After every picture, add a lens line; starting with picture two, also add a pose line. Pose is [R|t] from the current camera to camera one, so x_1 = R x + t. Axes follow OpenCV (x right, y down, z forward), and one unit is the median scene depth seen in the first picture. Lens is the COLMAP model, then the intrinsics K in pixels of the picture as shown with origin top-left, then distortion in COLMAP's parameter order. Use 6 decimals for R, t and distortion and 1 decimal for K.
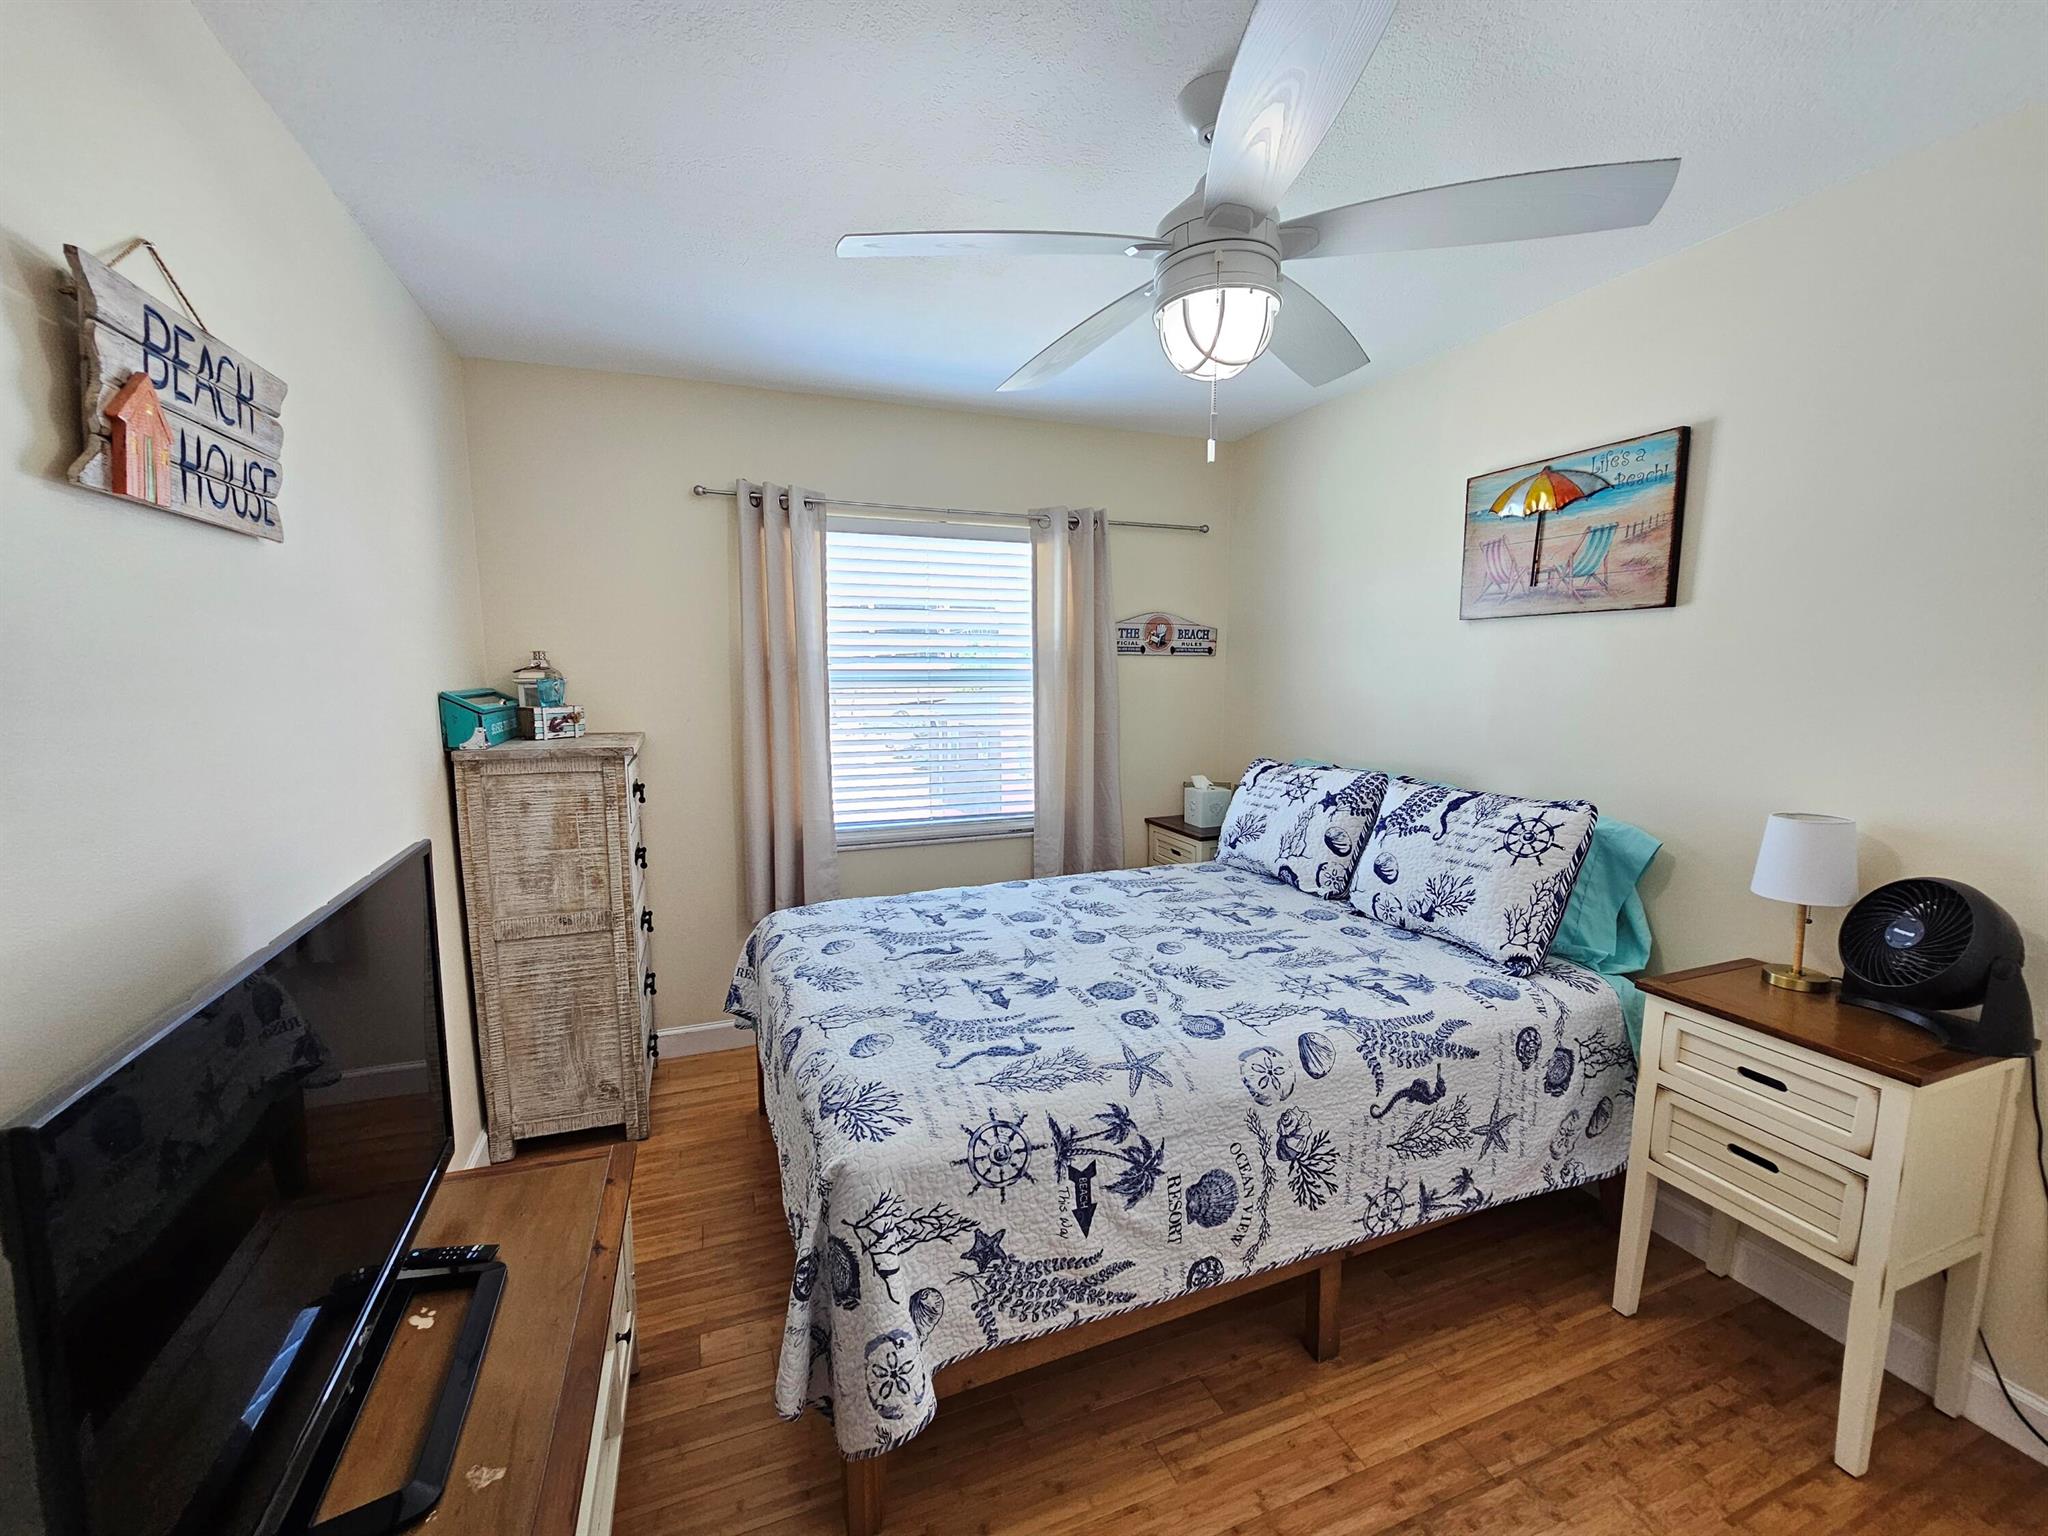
lens RADIAL K [[839.0, 0, 1013.5], [0, 839.0, 772.9], [0, 0, 1]] dist [-0.005714, 0.002408]
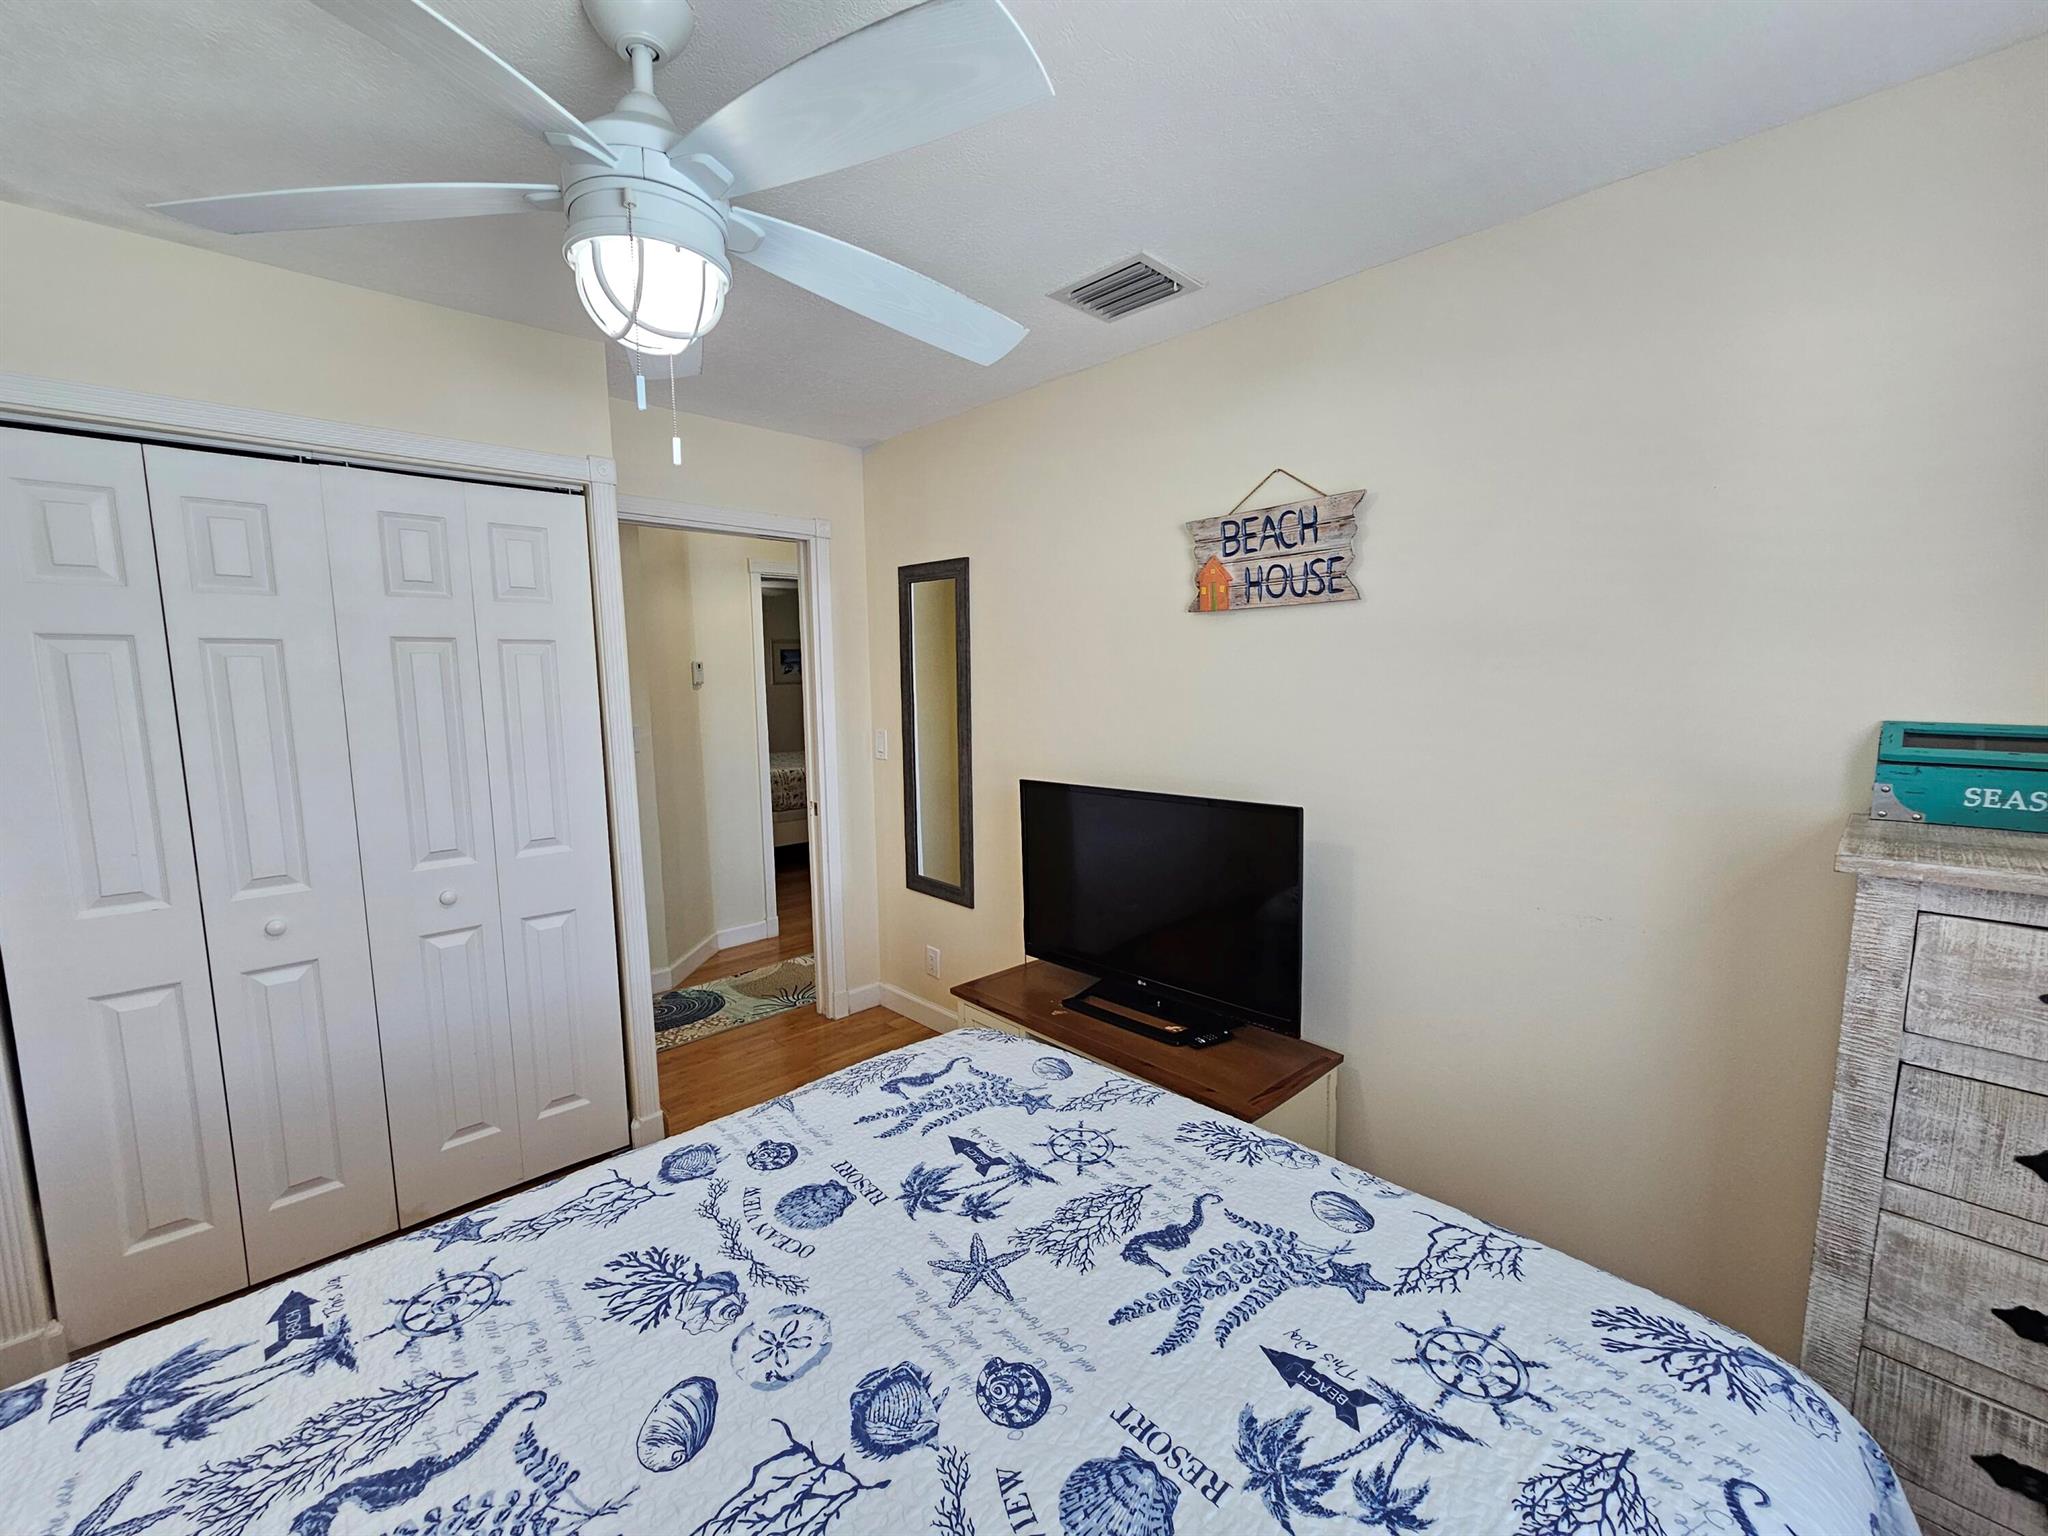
lens RADIAL K [[839.0, 0, 1022.9], [0, 839.0, 782.3], [0, 0, 1]] dist [-0.005714, 0.002408]
pose [[-0.918013, 0.062289, -0.391629, 0.177823], [-0.037468, 0.969544, 0.242035, -0.188638], [0.394777, 0.236864, -0.887720, 1.369975]]
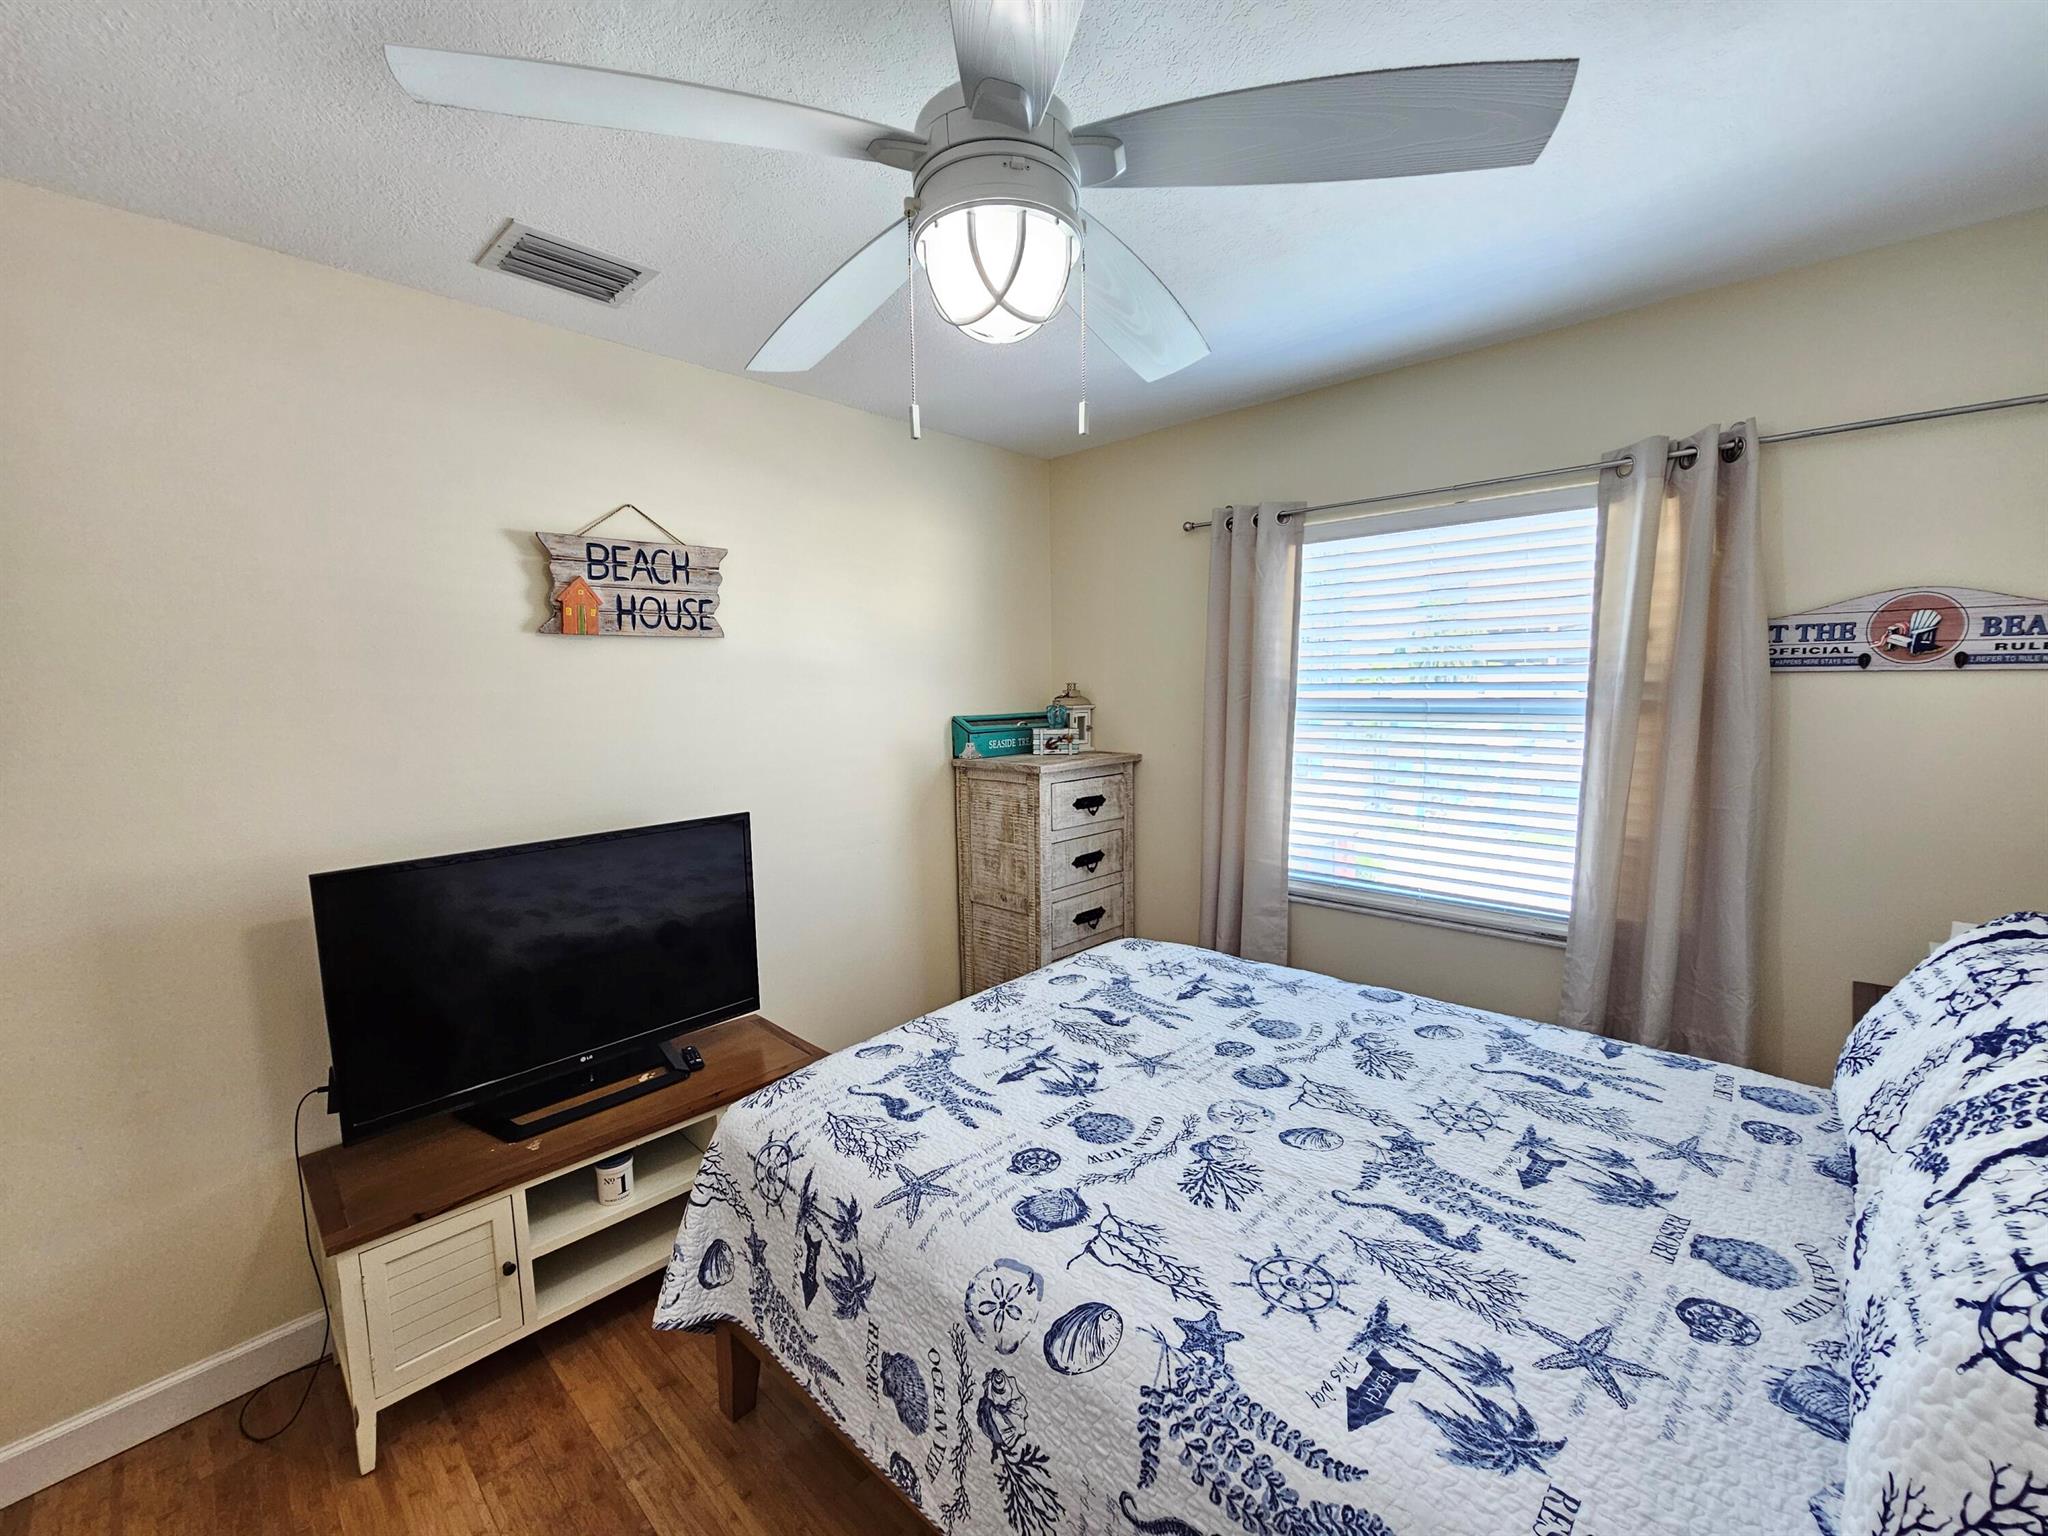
lens RADIAL K [[839.0, 0, 1010.9], [0, 839.0, 773.8], [0, 0, 1]] dist [-0.005714, 0.002408]
pose [[0.433000, 0.090638, -0.896825, 0.659968], [-0.097629, 0.993795, 0.053302, -0.088320], [0.896091, 0.064476, 0.439162, 0.493908]]
